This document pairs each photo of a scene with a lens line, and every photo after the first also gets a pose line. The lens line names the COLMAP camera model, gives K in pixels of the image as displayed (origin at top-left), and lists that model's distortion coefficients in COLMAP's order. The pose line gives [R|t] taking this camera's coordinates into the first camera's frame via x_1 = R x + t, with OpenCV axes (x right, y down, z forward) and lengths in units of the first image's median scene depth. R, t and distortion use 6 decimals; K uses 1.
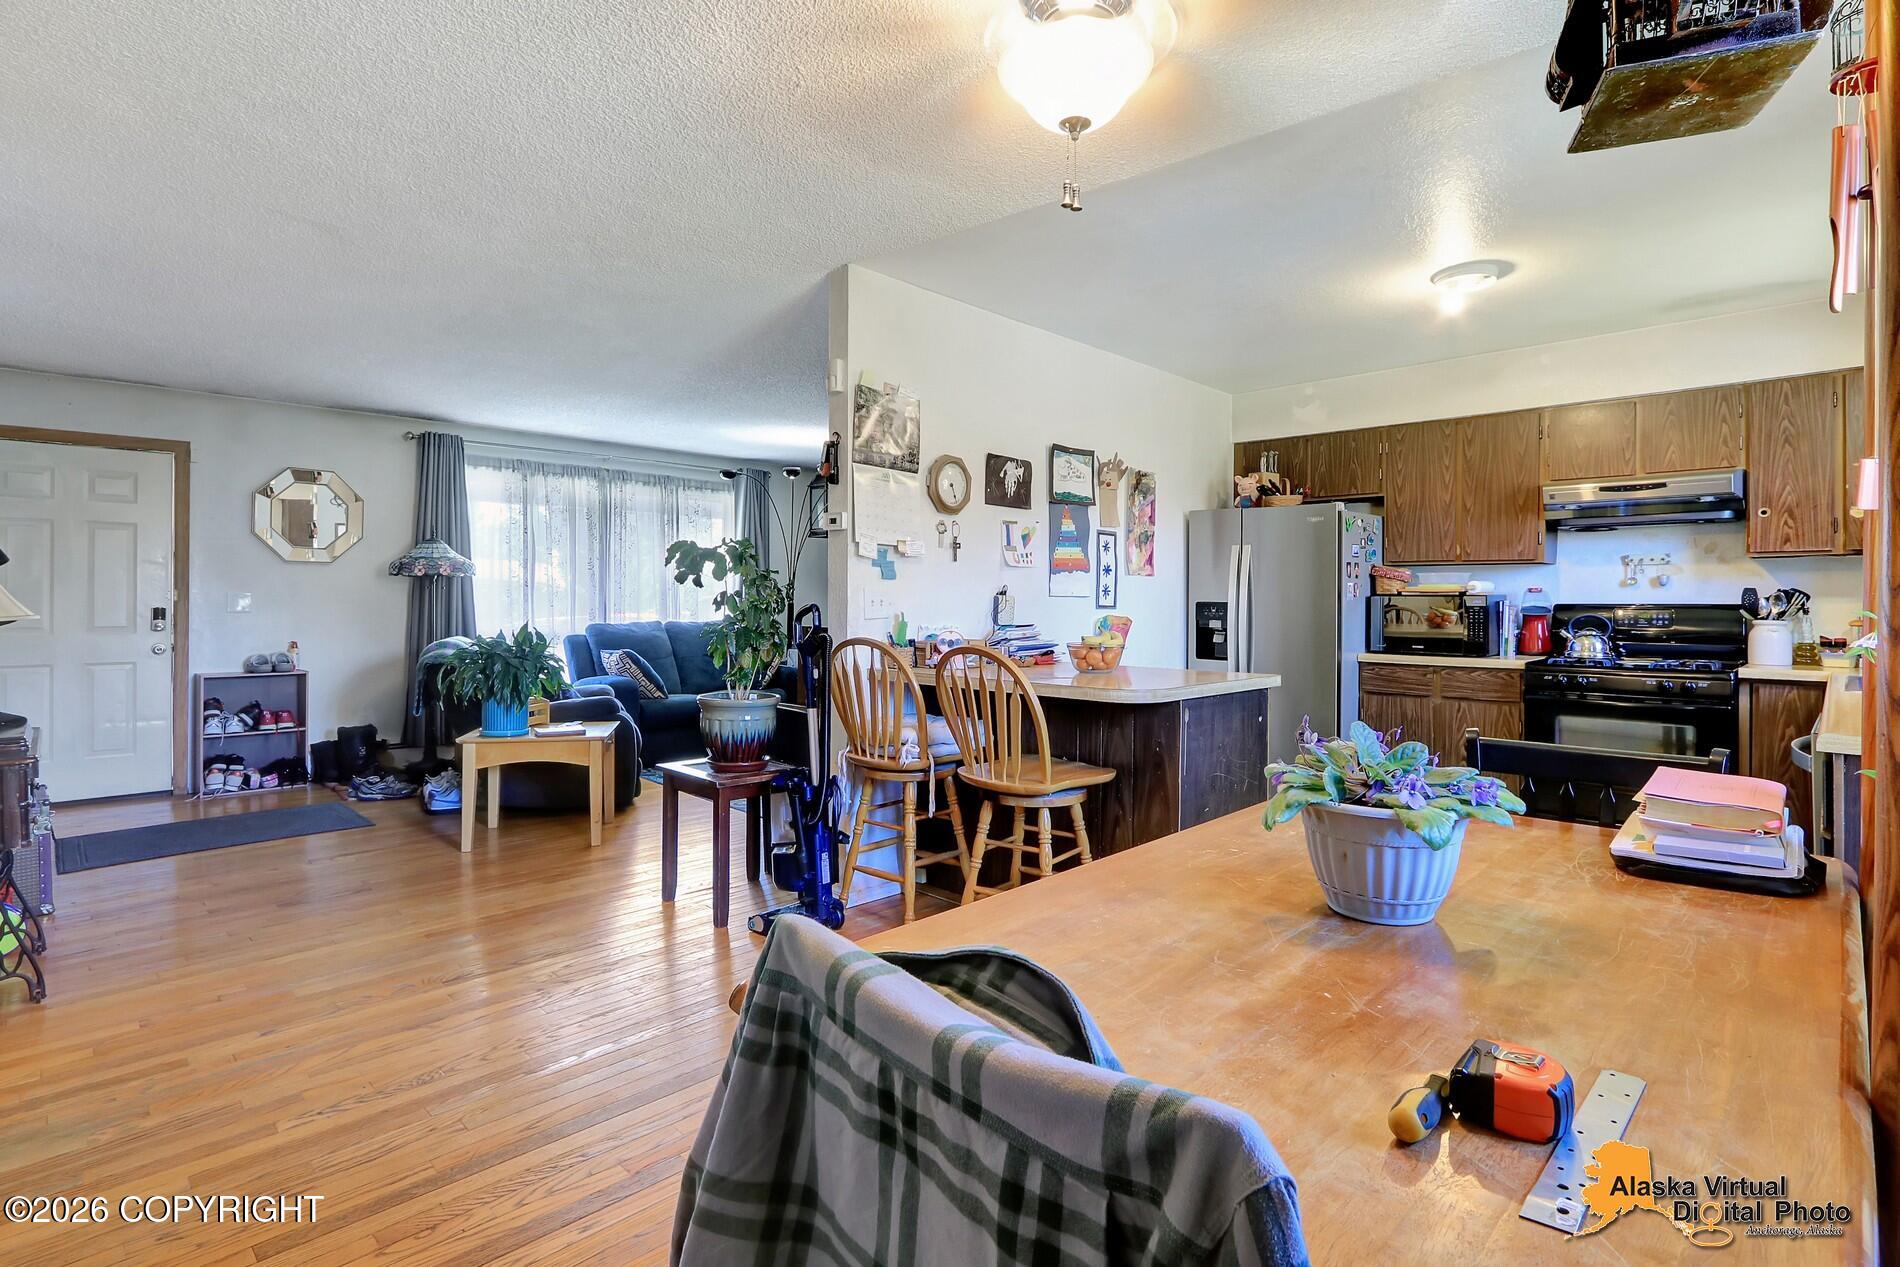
lens RADIAL K [[937.9, 0, 954.4], [0, 937.9, 597.2], [0, 0, 1]] dist [-0.005334, -0.000287]
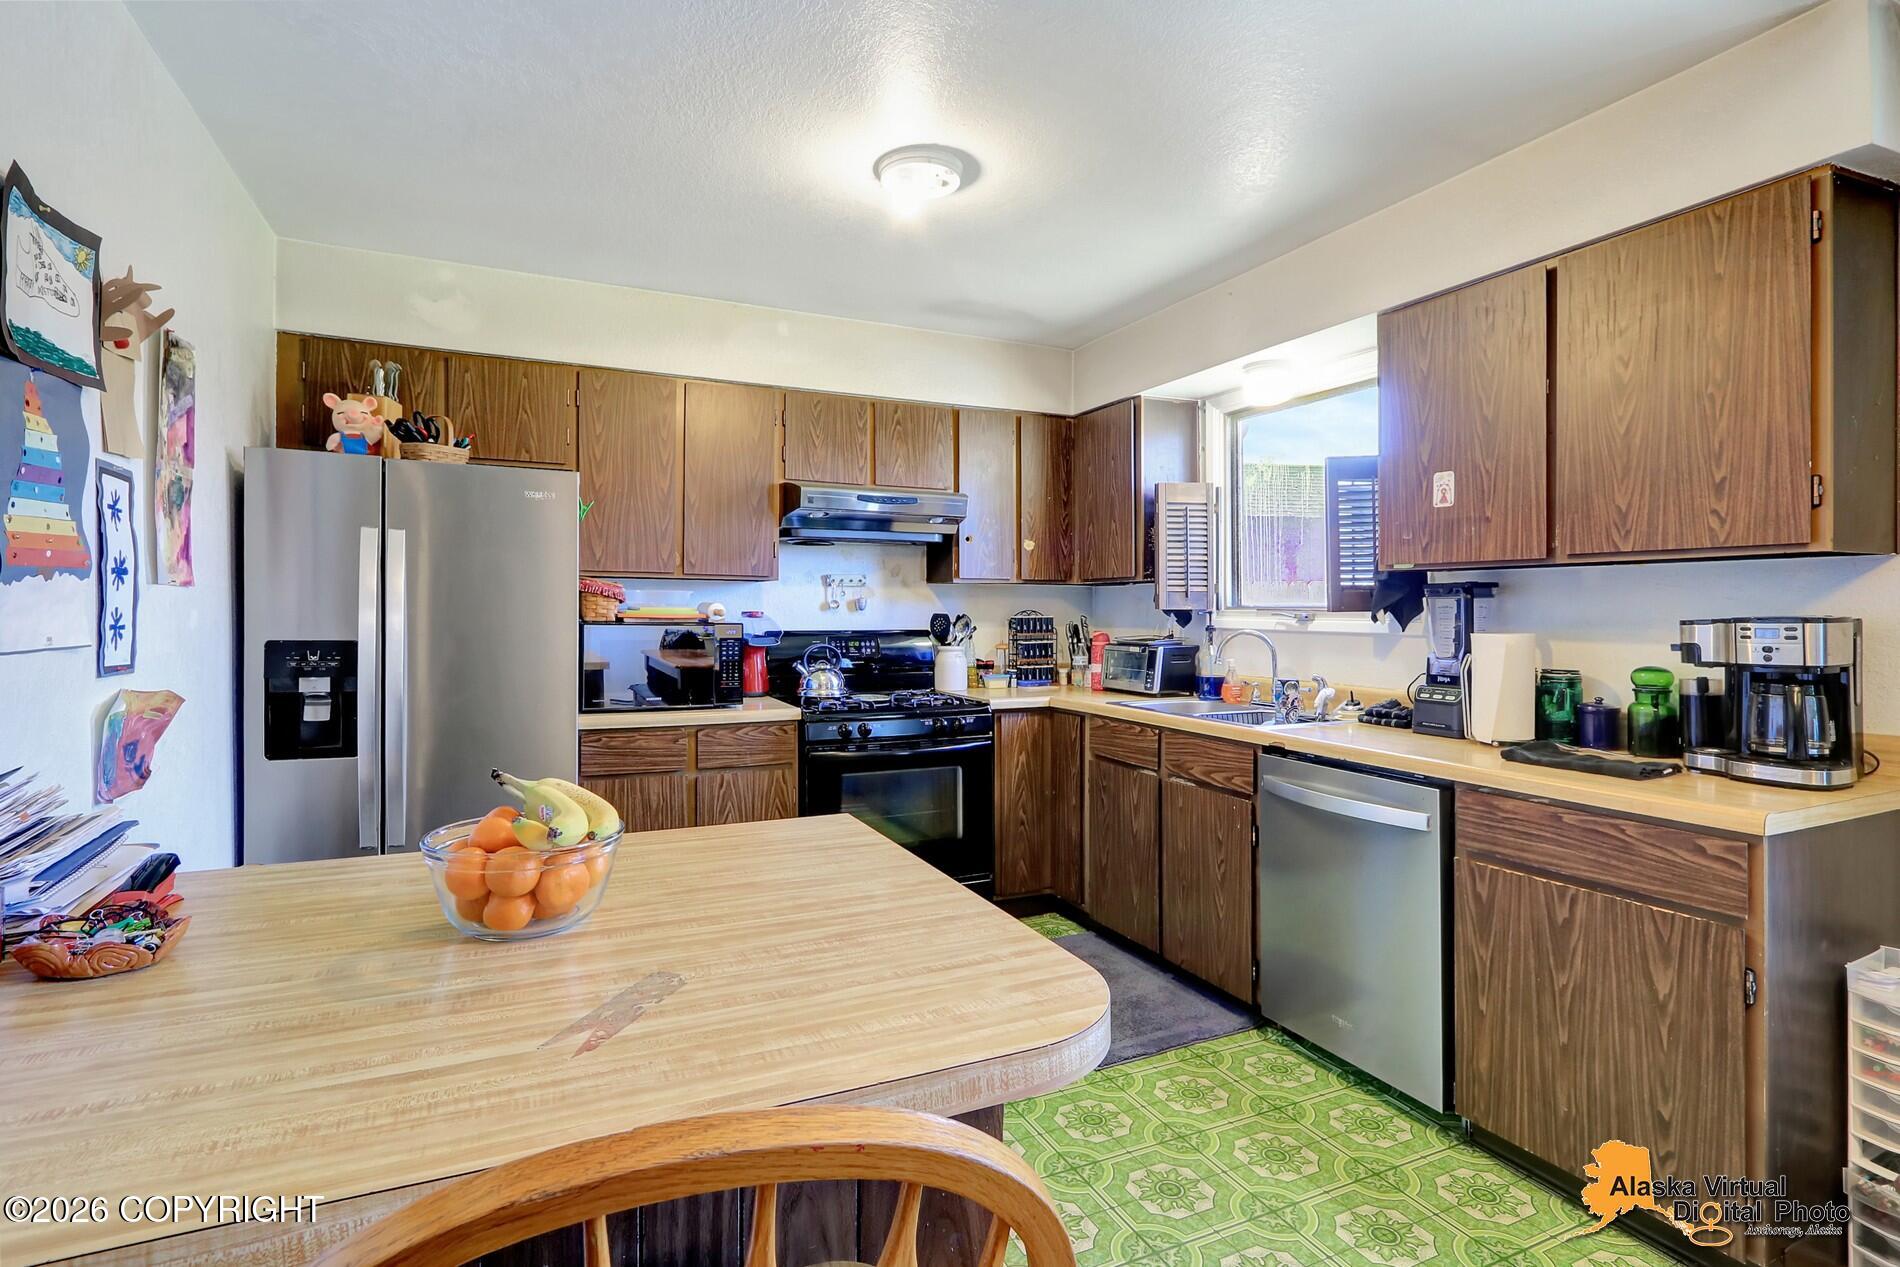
lens RADIAL K [[937.9, 0, 954.4], [0, 937.9, 597.2], [0, 0, 1]] dist [-0.005334, -0.000287]
pose [[0.351772, 0.007738, 0.936054, -0.070457], [-0.010143, 0.999939, -0.004455, -0.021054], [-0.936031, -0.007927, 0.351829, 0.583432]]
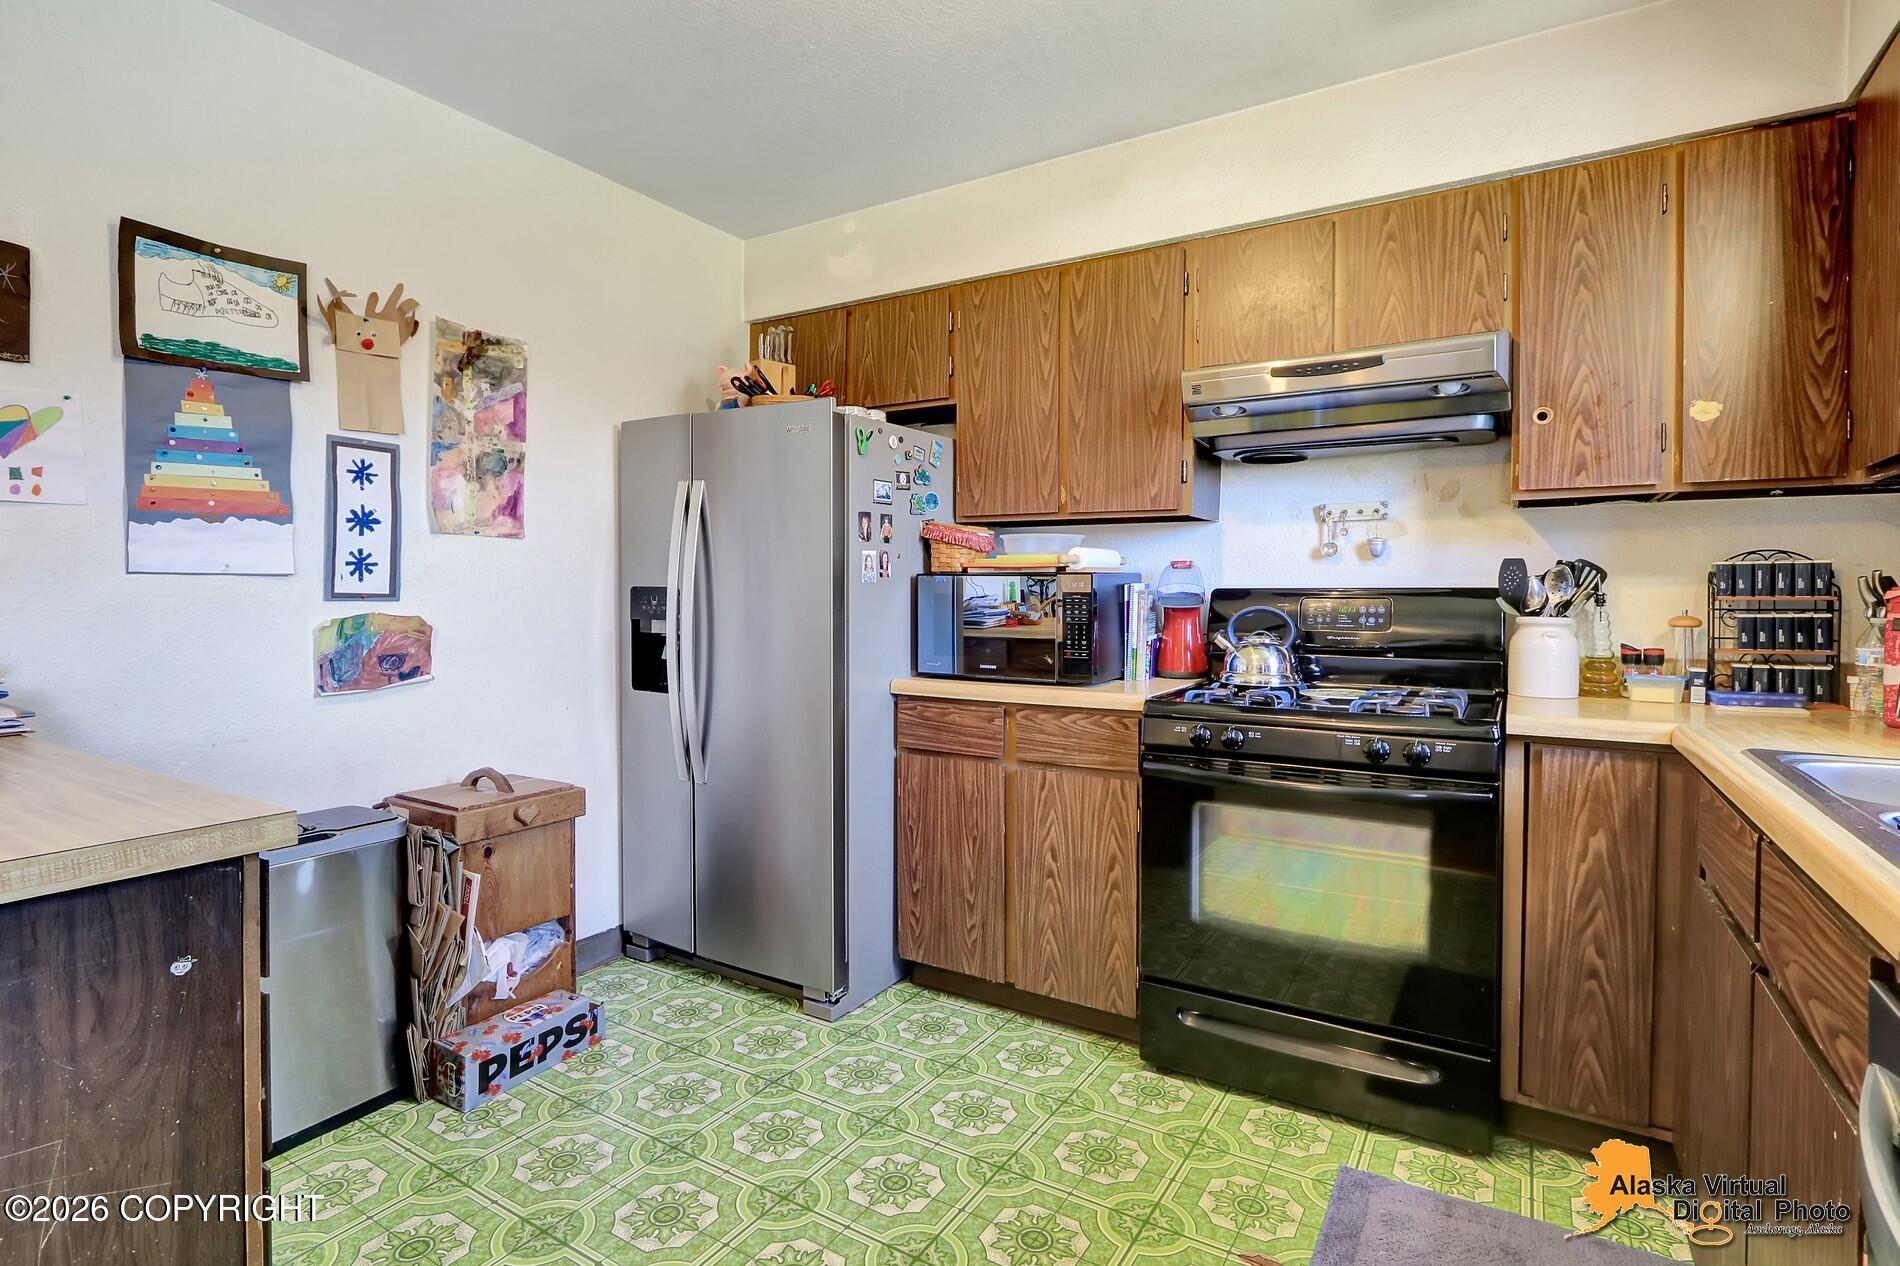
lens RADIAL K [[939.9, 0, 948.1], [0, 939.9, 603.6], [0, 0, 1]] dist [-0.009512, 0.000252]
pose [[0.976511, -0.005713, 0.215394, 0.369520], [0.001567, 0.999810, 0.019412, 0.005062], [-0.215464, -0.018618, 0.976334, 0.484076]]
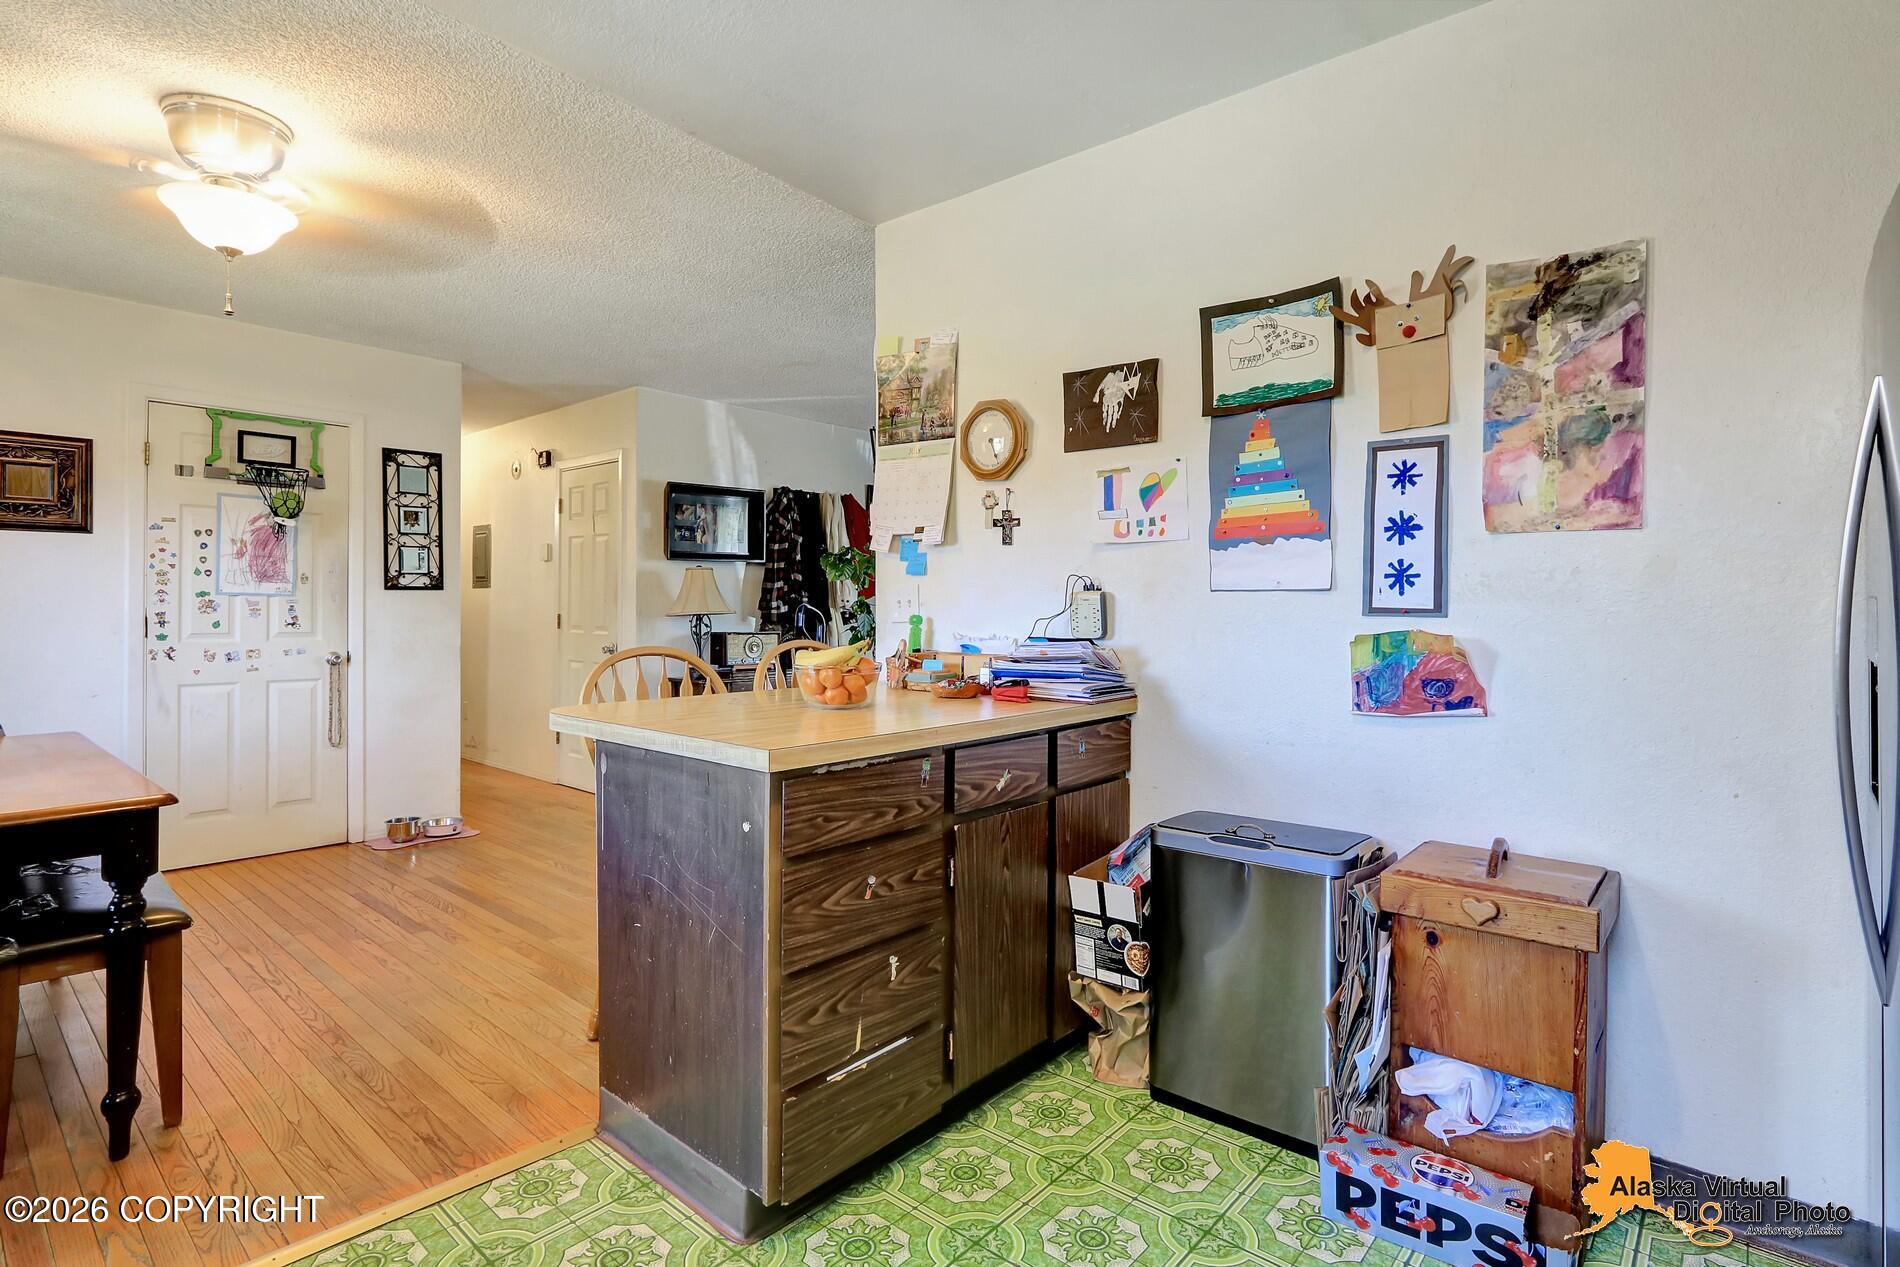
lens RADIAL K [[939.9, 0, 948.1], [0, 939.9, 604.1], [0, 0, 1]] dist [-0.009512, 0.000252]
pose [[0.054841, -0.003962, -0.998487, 0.616592], [0.005334, 0.999979, -0.003675, 0.007382], [0.998481, -0.005124, 0.054861, 0.798560]]
